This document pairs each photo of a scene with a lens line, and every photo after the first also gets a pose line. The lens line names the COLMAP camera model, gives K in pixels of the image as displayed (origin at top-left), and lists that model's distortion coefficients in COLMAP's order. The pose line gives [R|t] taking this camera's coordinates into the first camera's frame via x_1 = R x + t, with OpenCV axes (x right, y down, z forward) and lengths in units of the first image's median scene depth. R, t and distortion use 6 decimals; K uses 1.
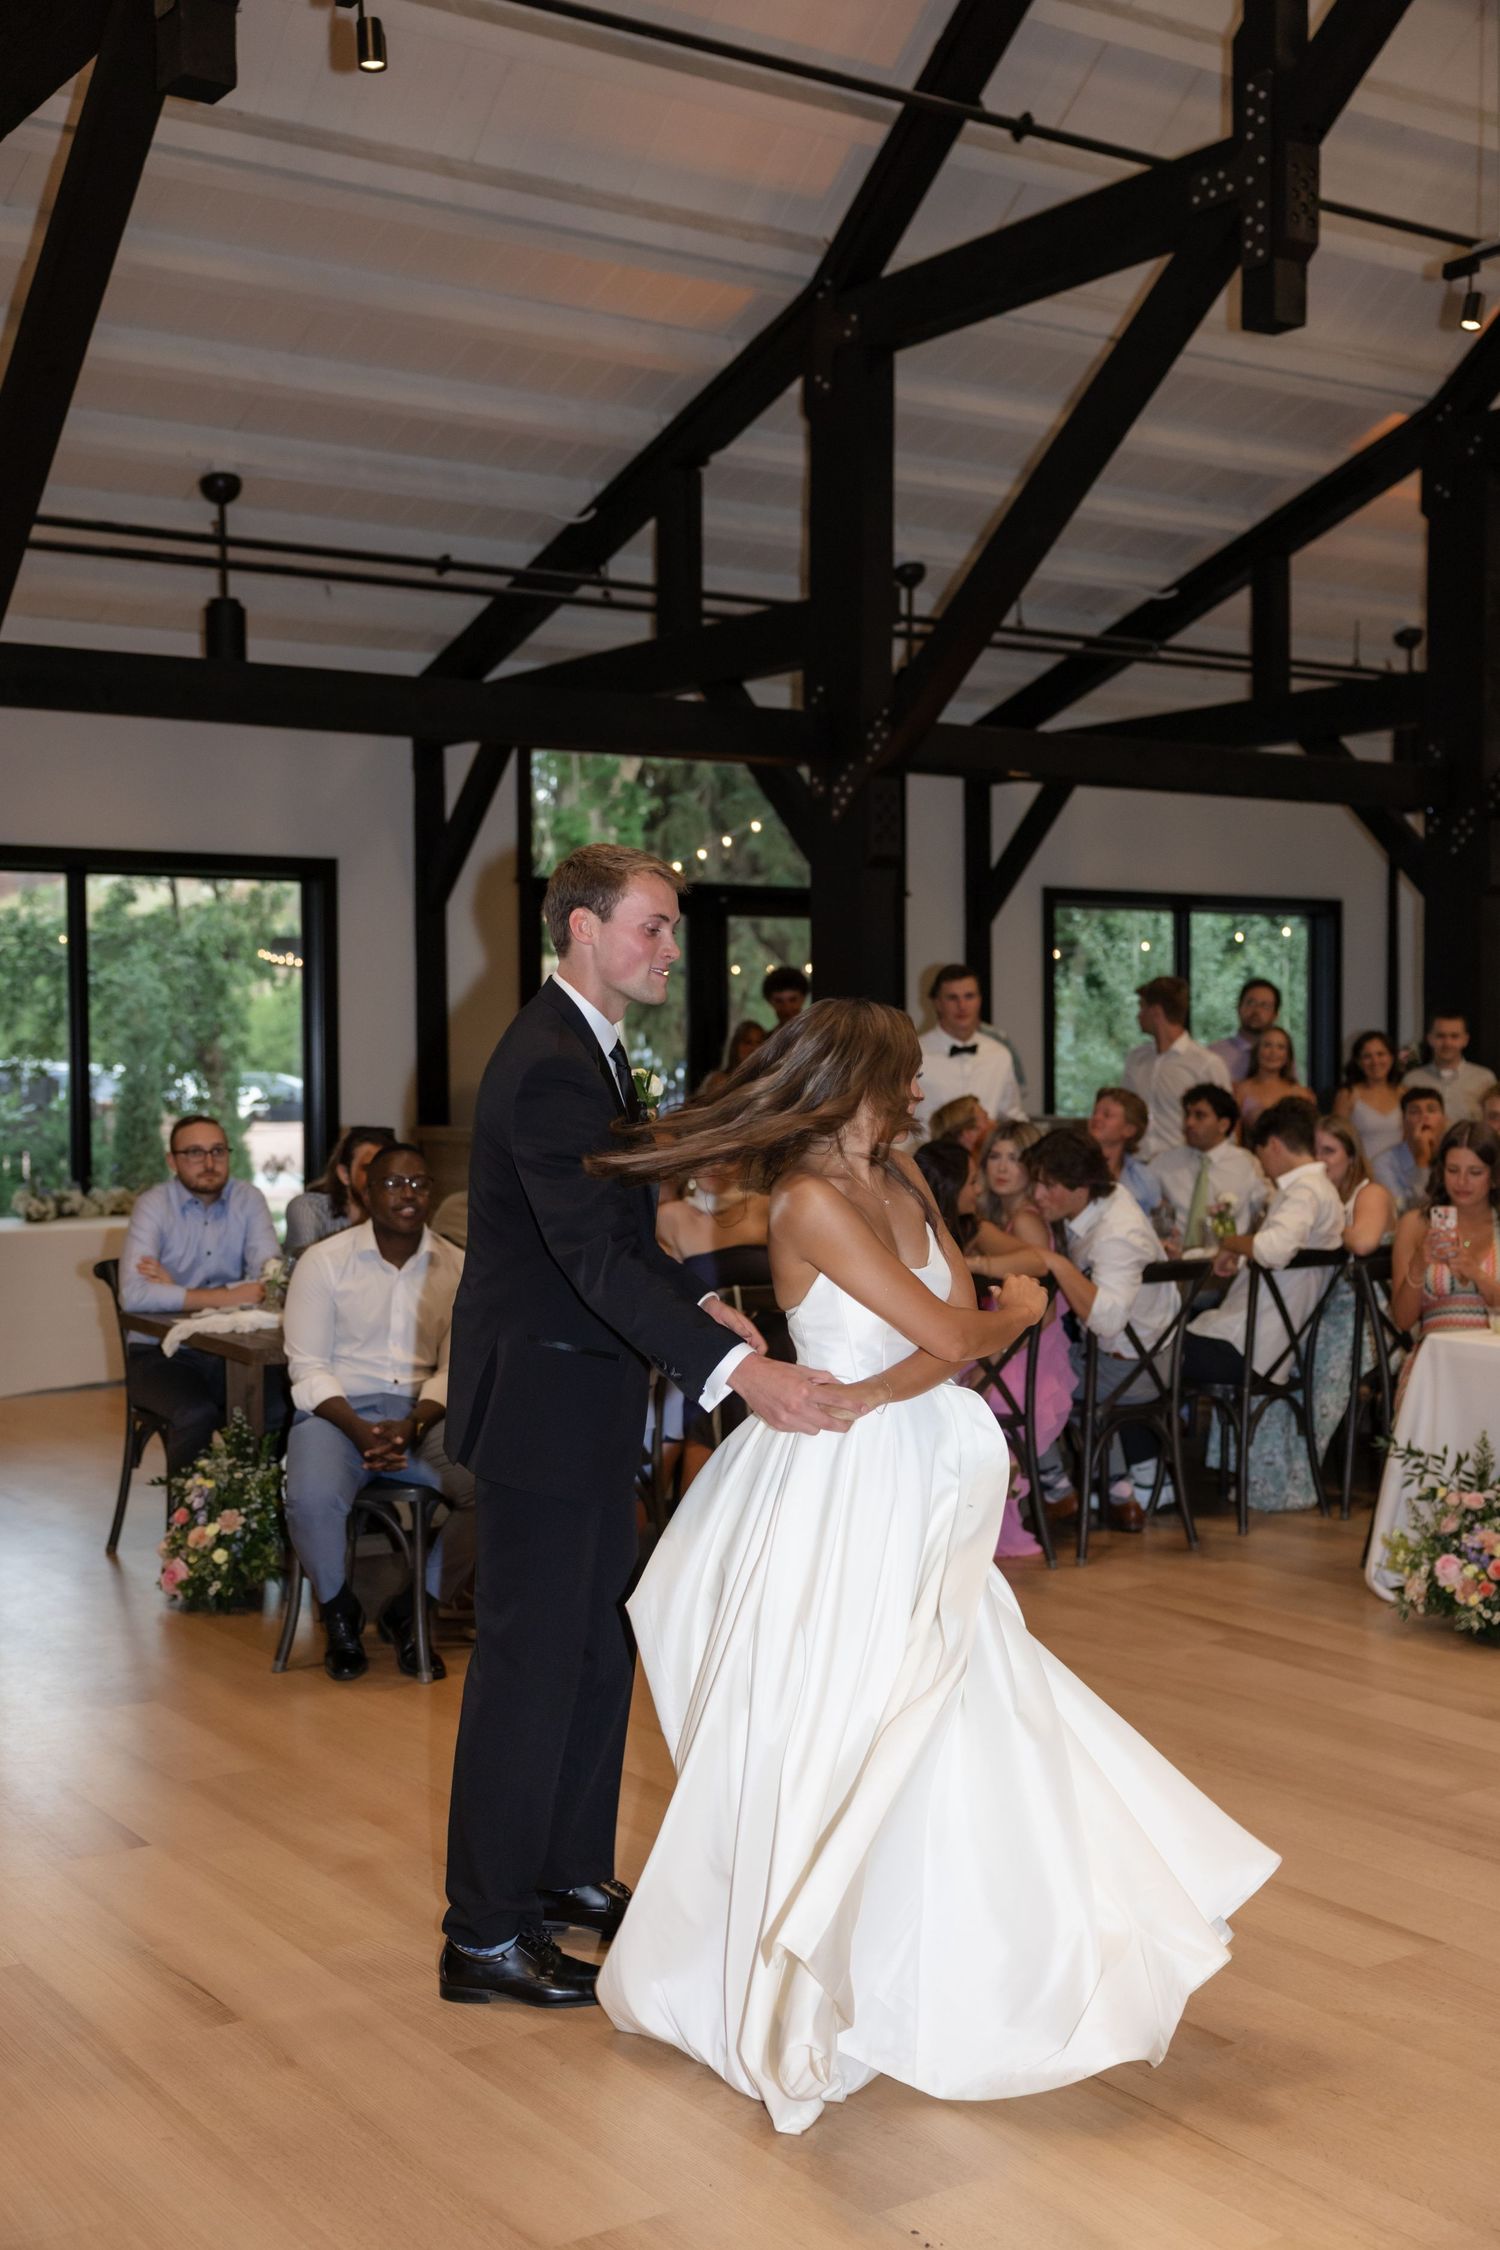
lens RADIAL K [[2575.5, 0, 756.2], [0, 2575.5, 1170.2], [0, 0, 1]] dist [-0.004647, -0.016033]
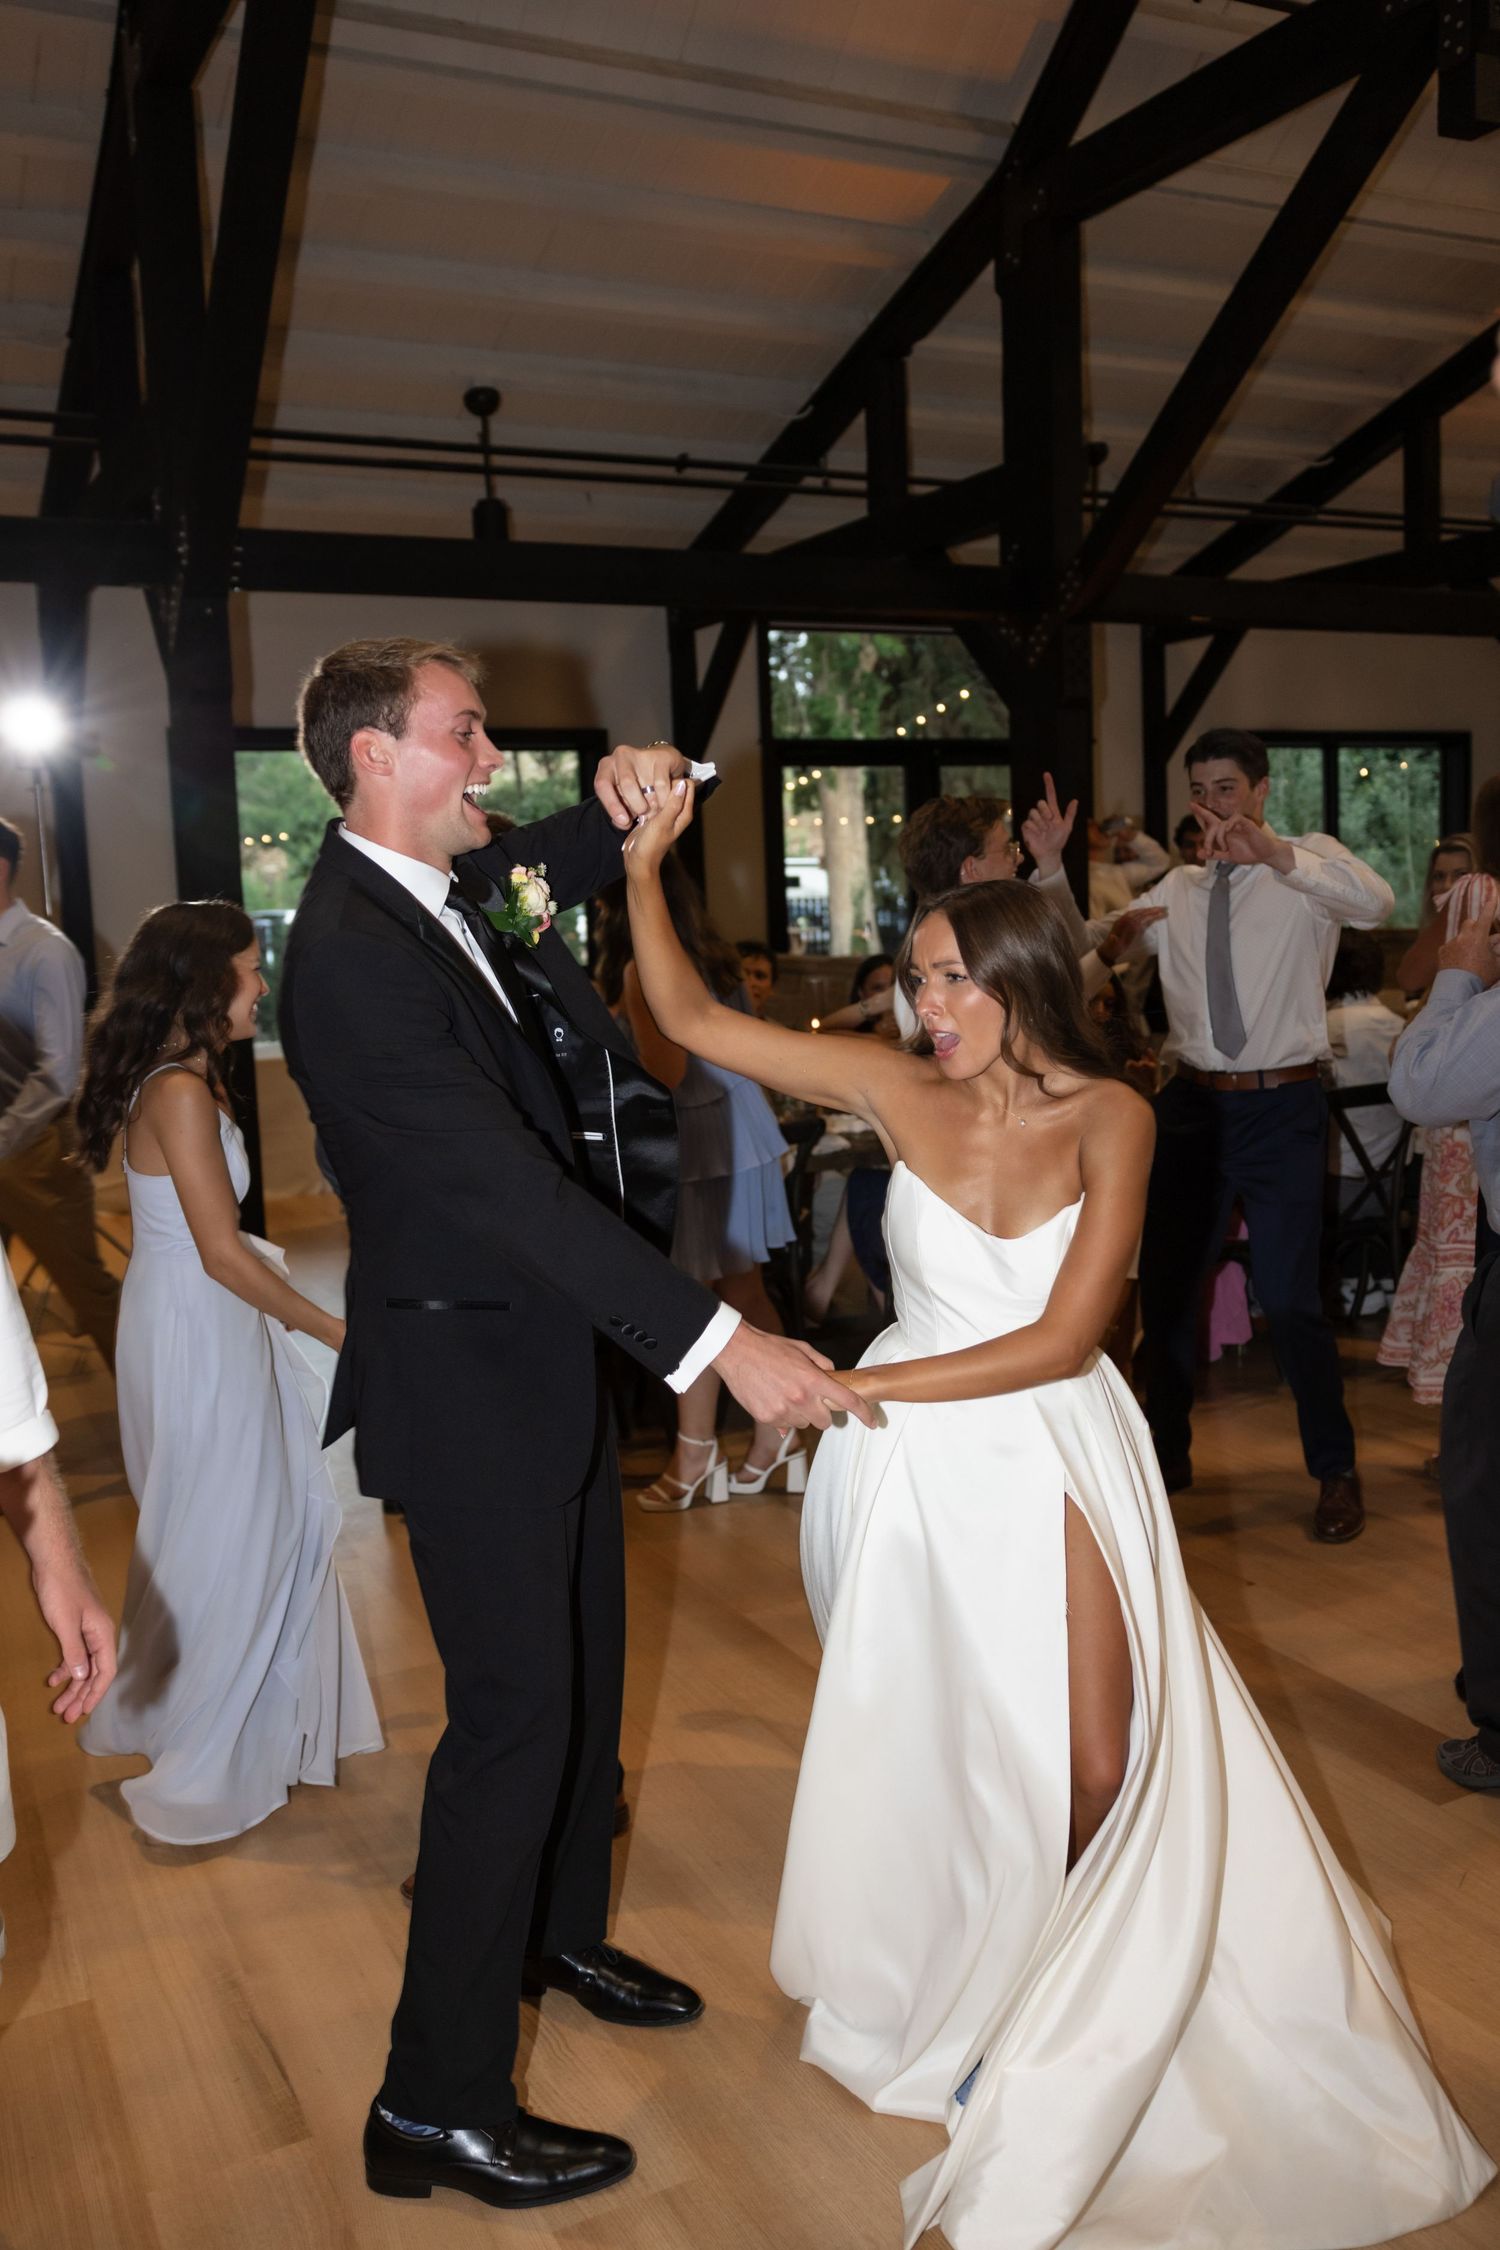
lens RADIAL K [[1879.8, 0, 731.1], [0, 1879.8, 1081.0], [0, 0, 1]] dist [0.004330, 0.002092]
pose [[0.991356, -0.019942, -0.129676, 0.003820], [0.027602, 0.997961, 0.057547, -0.008859], [0.128264, -0.060629, 0.989885, 0.167704]]
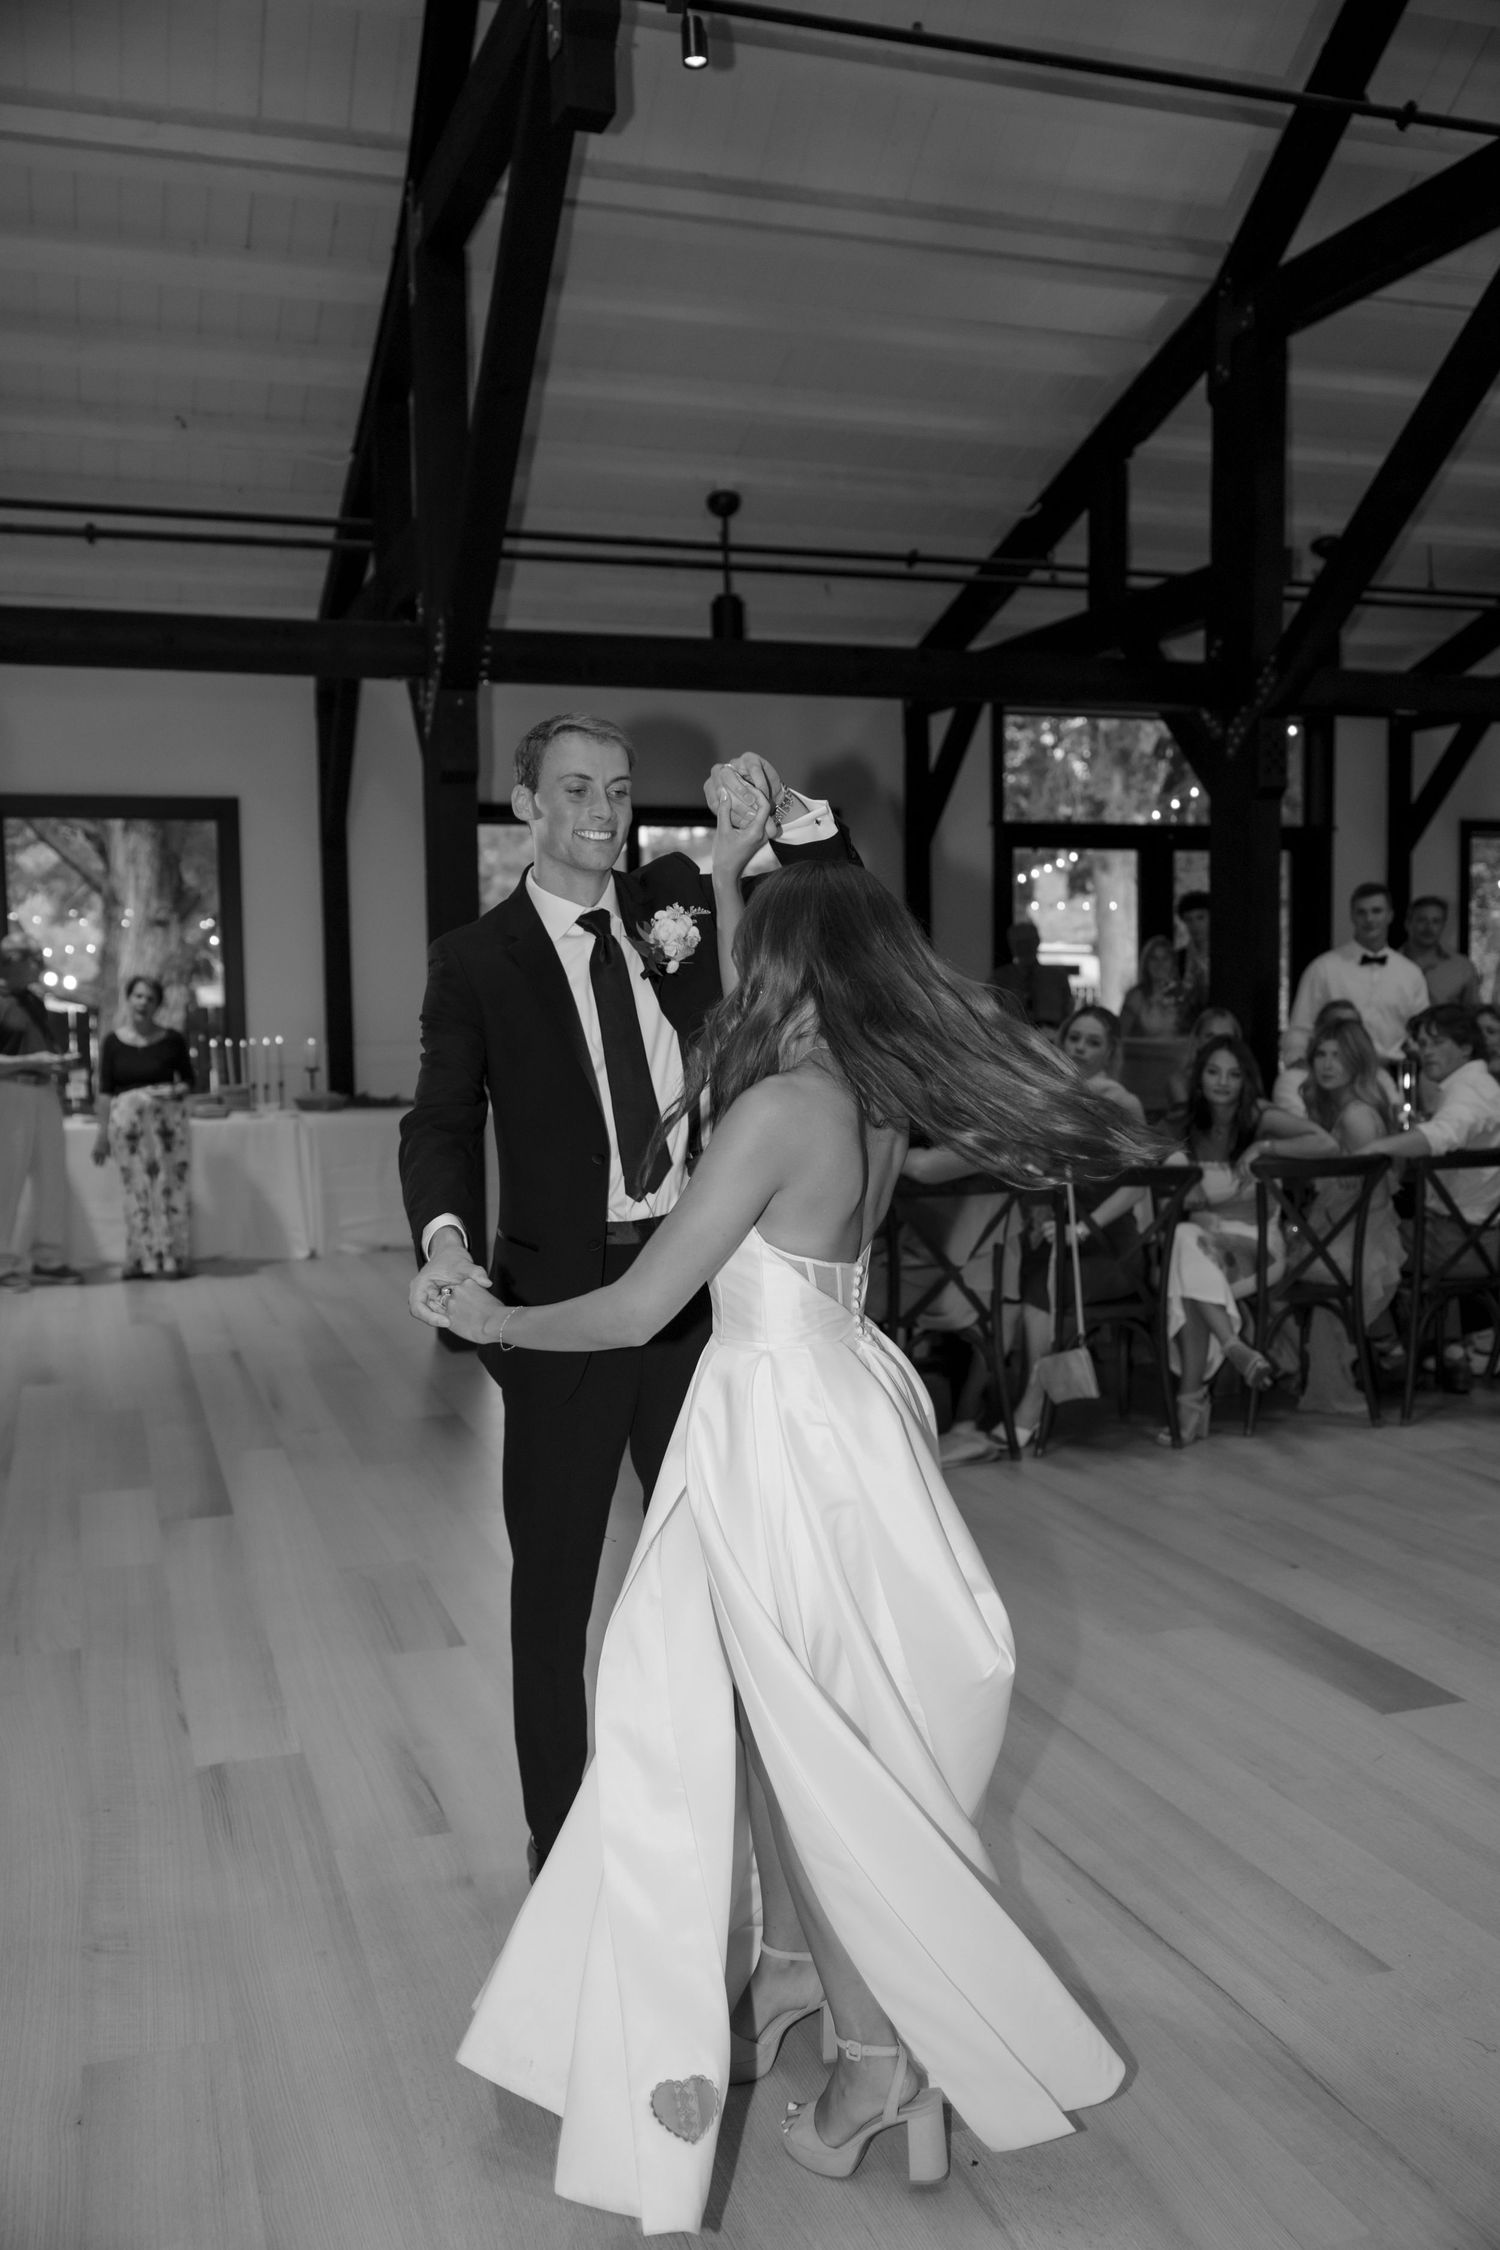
lens RADIAL K [[1986.6, 0, 750.0], [0, 1986.6, 1125.0], [0, 0, 1]] dist [0.002523, 0.018091]
pose [[0.966488, 0.011891, -0.256437, 0.049642], [-0.004245, 0.999530, 0.030350, 0.001368], [0.256677, -0.028244, 0.966084, 0.081410]]
